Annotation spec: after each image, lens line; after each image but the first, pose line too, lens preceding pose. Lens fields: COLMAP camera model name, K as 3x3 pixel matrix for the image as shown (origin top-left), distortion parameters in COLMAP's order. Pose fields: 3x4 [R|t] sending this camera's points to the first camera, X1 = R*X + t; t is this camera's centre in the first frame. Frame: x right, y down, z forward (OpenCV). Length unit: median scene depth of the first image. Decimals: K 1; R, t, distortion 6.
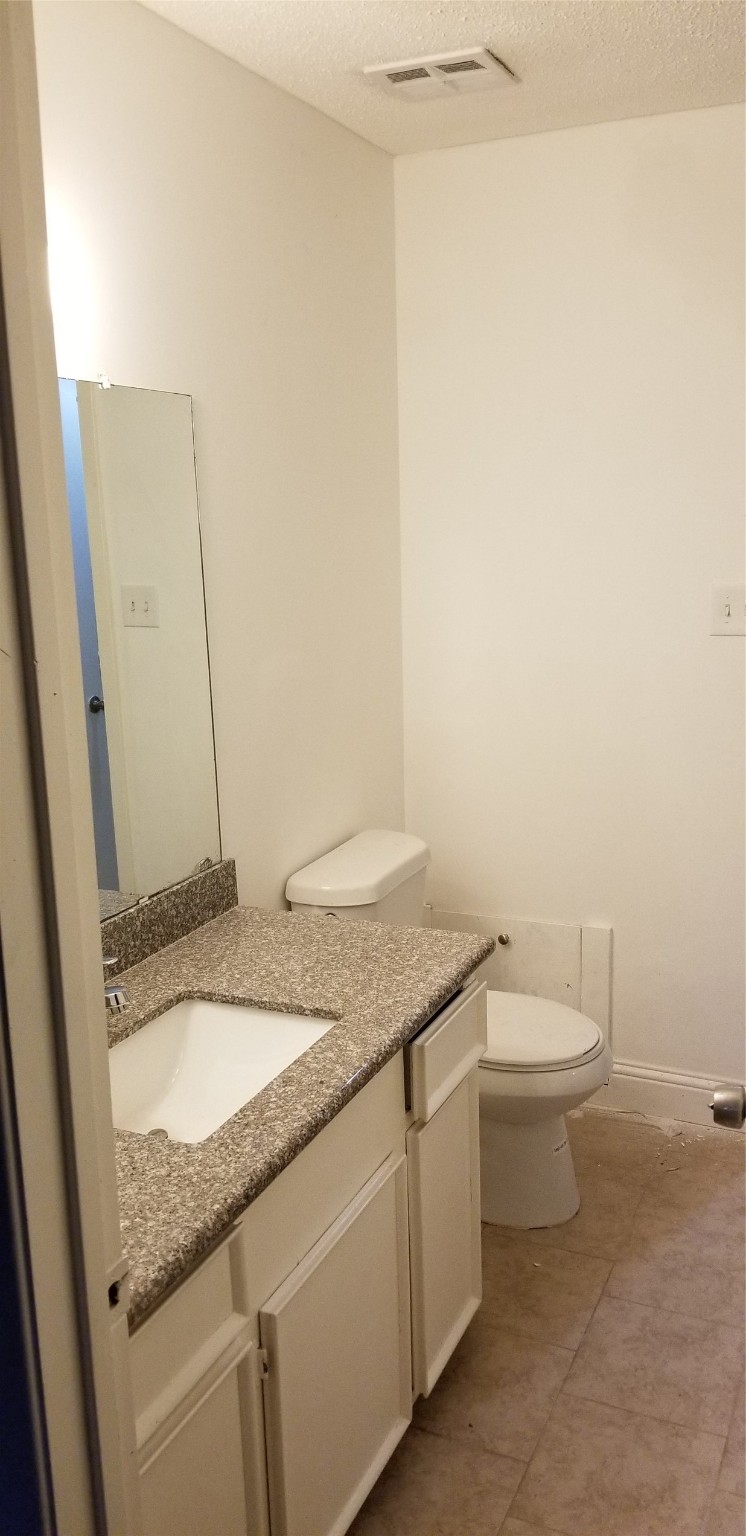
lens RADIAL K [[1232.5, 0, 373.0], [0, 1232.5, 768.0], [0, 0, 1]] dist [0.096841, -0.001035]
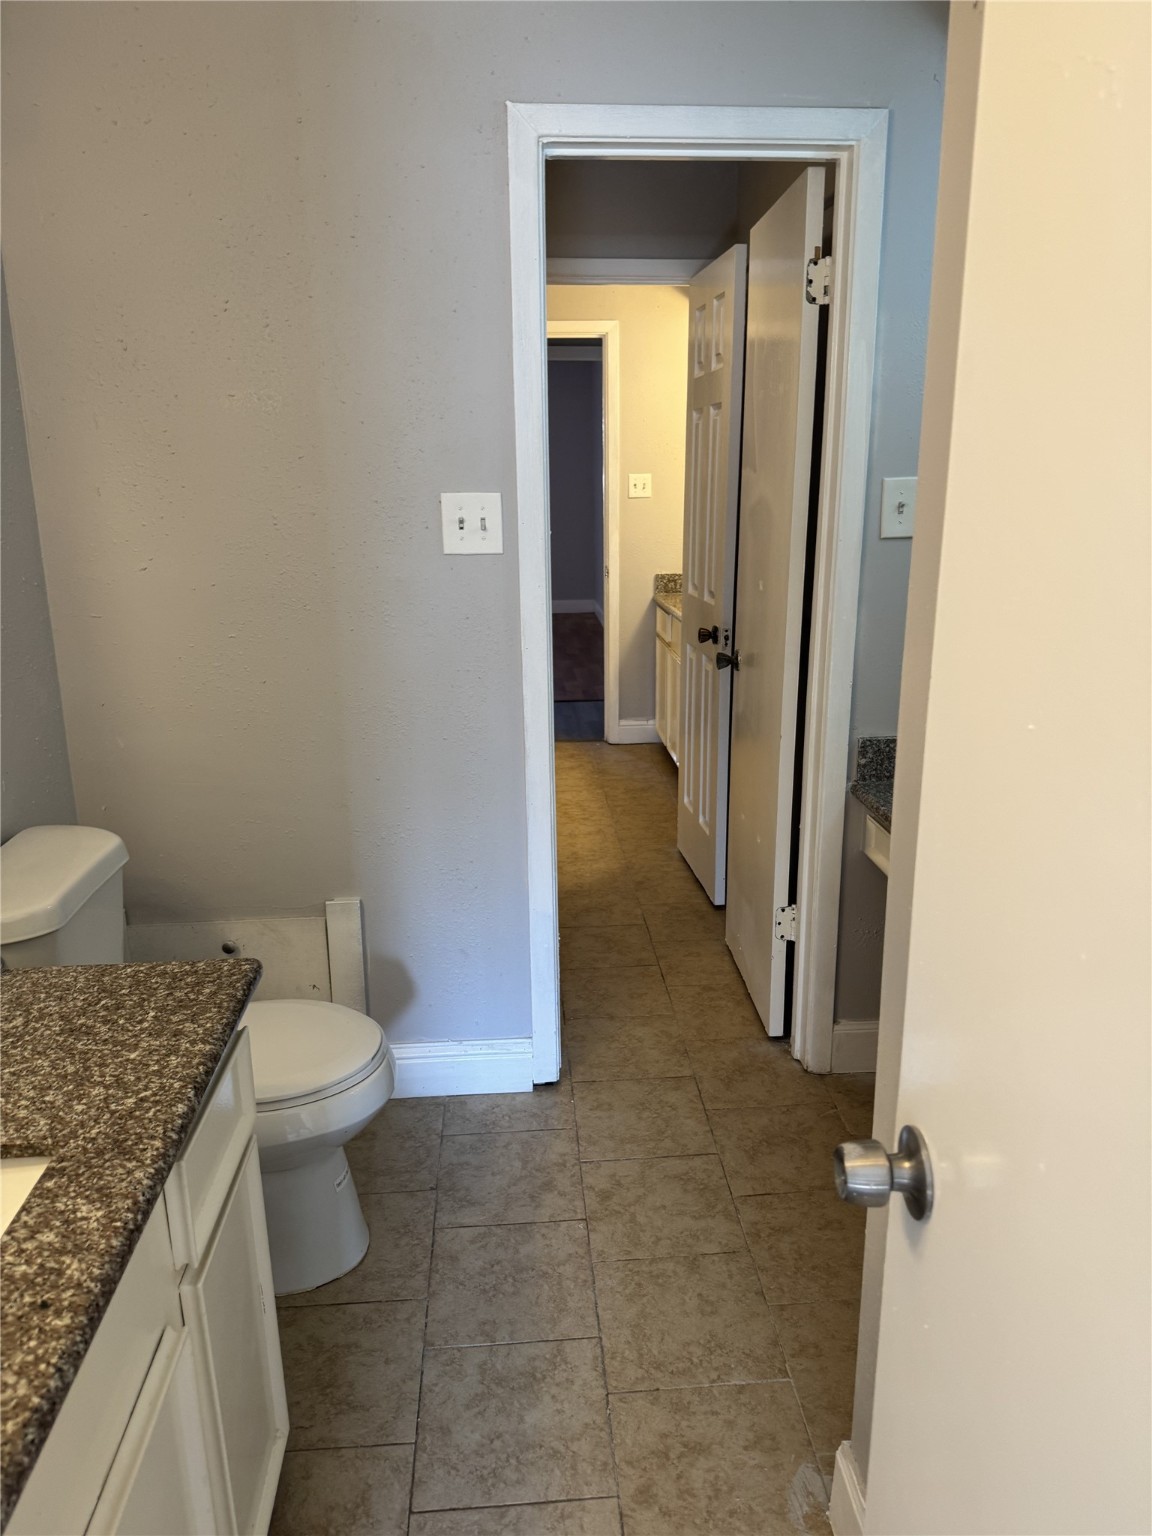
lens RADIAL K [[1112.4, 0, 578.0], [0, 1112.4, 786.3], [0, 0, 1]] dist [0.048942, -0.040613]
pose [[0.878168, -0.120263, 0.462988, -0.030608], [0.090061, 0.992139, 0.086889, -0.003609], [-0.469798, -0.034606, 0.882095, 0.361821]]
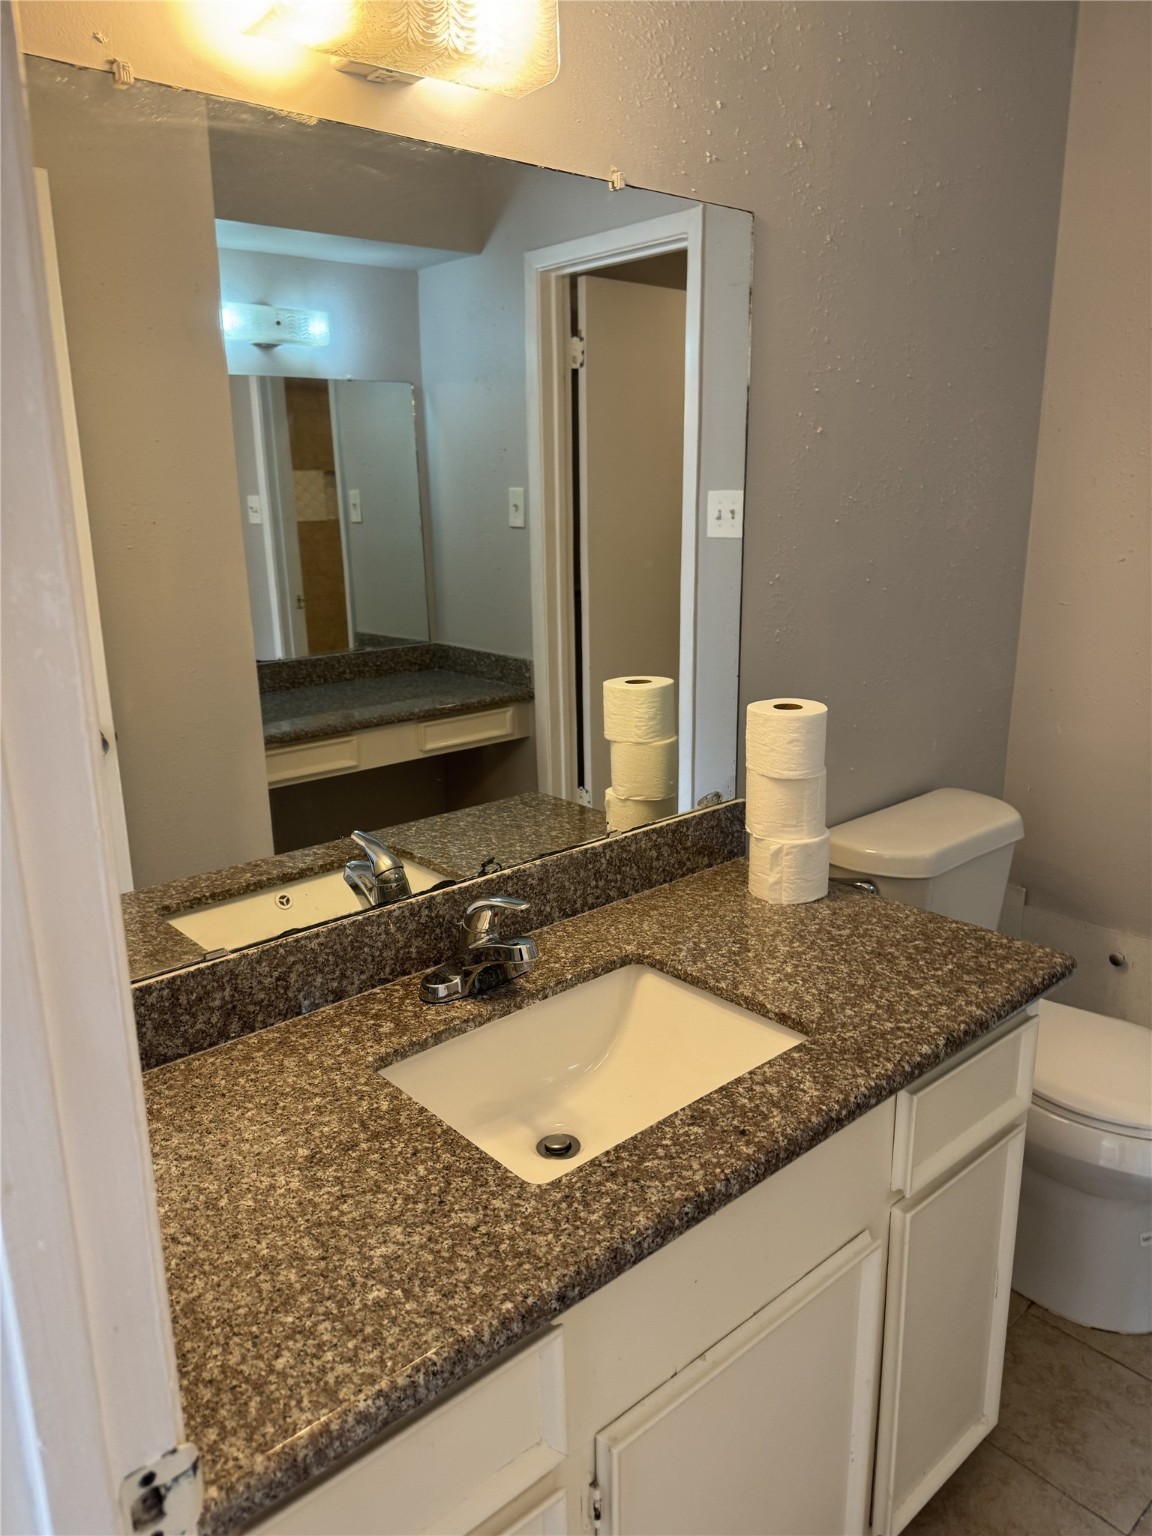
lens RADIAL K [[1091.5, 0, 533.4], [0, 1091.5, 764.1], [0, 0, 1]] dist [0.127447, -0.189557]
pose [[0.905612, 0.112536, -0.408904, 0.068876], [-0.090374, 0.993215, 0.073192, 0.009876], [0.414366, -0.029329, 0.909638, 0.319975]]
